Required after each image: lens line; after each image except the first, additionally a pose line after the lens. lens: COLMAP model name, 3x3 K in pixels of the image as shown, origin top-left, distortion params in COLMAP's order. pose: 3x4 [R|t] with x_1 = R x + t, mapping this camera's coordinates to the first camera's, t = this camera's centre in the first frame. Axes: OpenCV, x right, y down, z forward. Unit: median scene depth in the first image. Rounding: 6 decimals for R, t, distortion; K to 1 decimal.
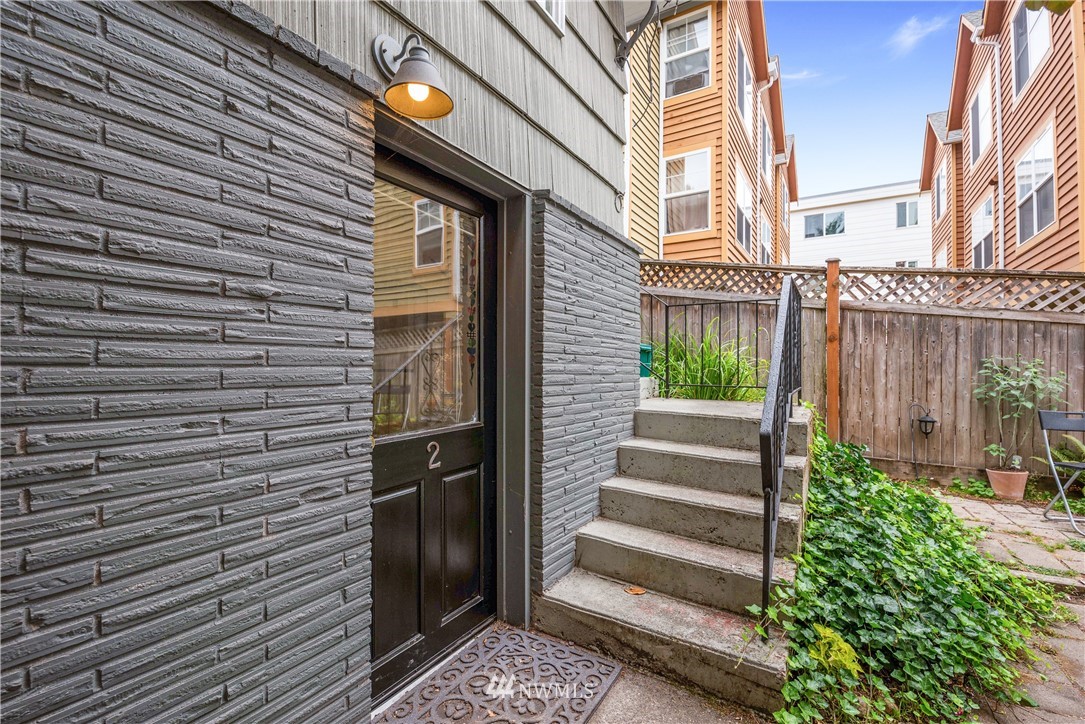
lens RADIAL K [[492.6, 0, 542.5], [0, 492.6, 362.0], [0, 0, 1]] dist [-0.004239, -0.000538]
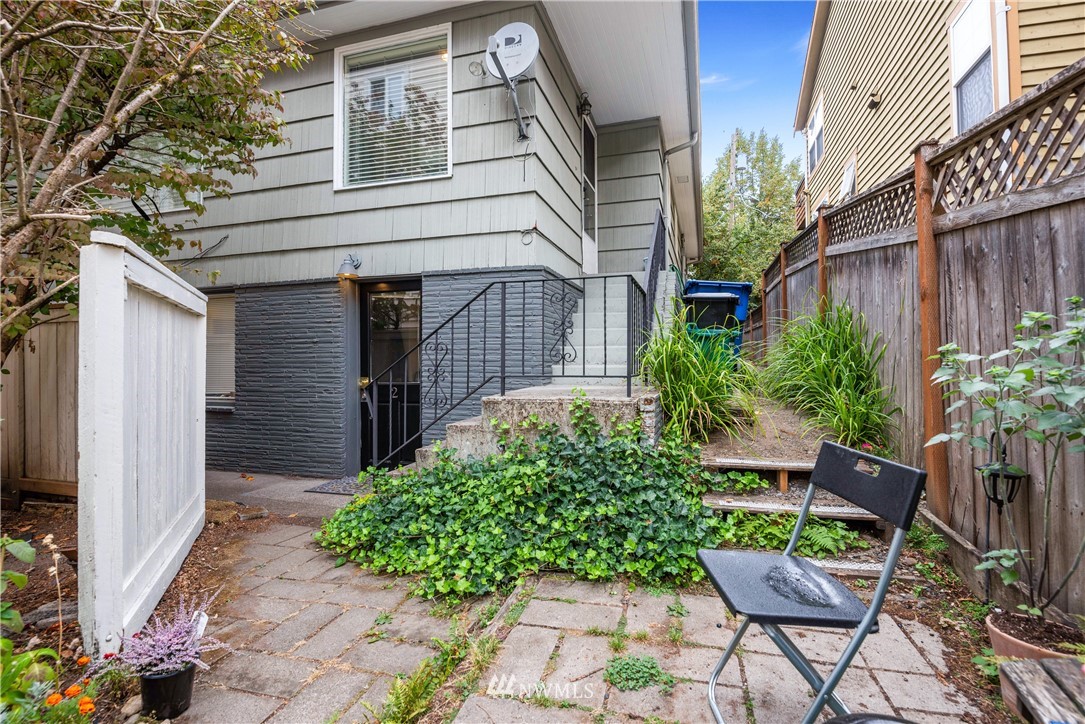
lens RADIAL K [[496.6, 0, 542.5], [0, 496.6, 362.0], [0, 0, 1]] dist [0.001425, 0.000192]
pose [[0.223858, -0.008713, -0.974583, 3.498065], [0.010052, 0.999927, -0.006630, 0.075072], [0.974570, -0.008312, 0.223929, 1.663225]]
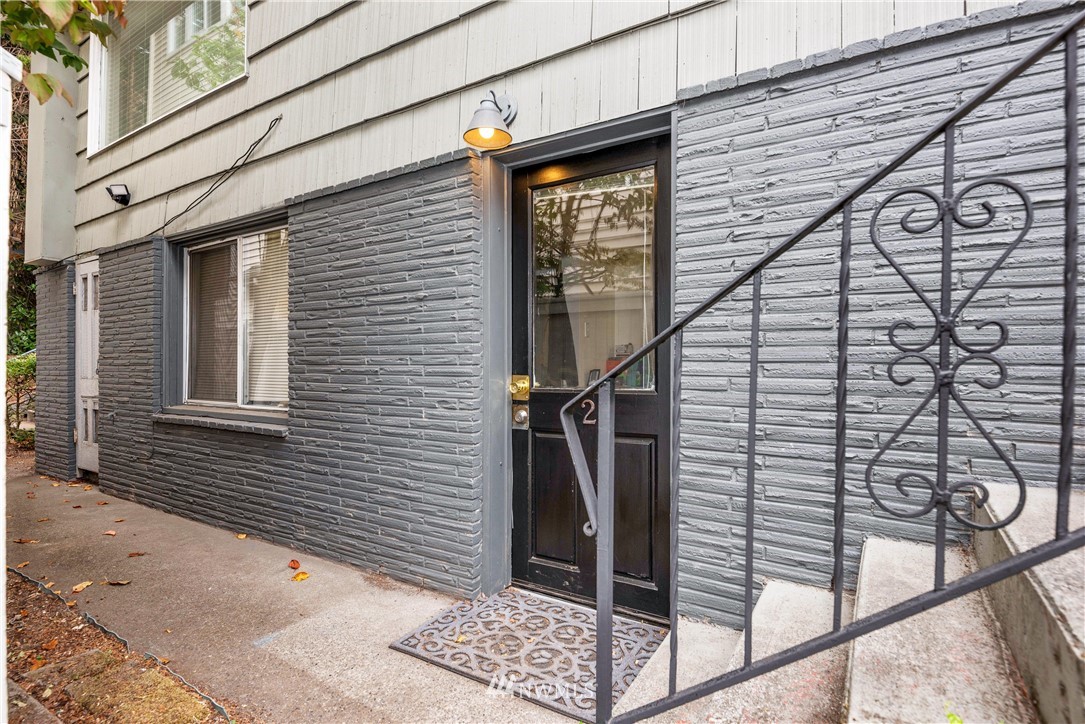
lens RADIAL K [[539.7, 0, 542.5], [0, 539.7, 362.0], [0, 0, 1]] dist [-0.001789, -0.000275]
pose [[-0.026834, -0.011286, -0.999576, 1.379444], [0.003470, 0.999929, -0.011383, 0.129482], [0.999634, -0.003774, -0.026793, 1.313388]]
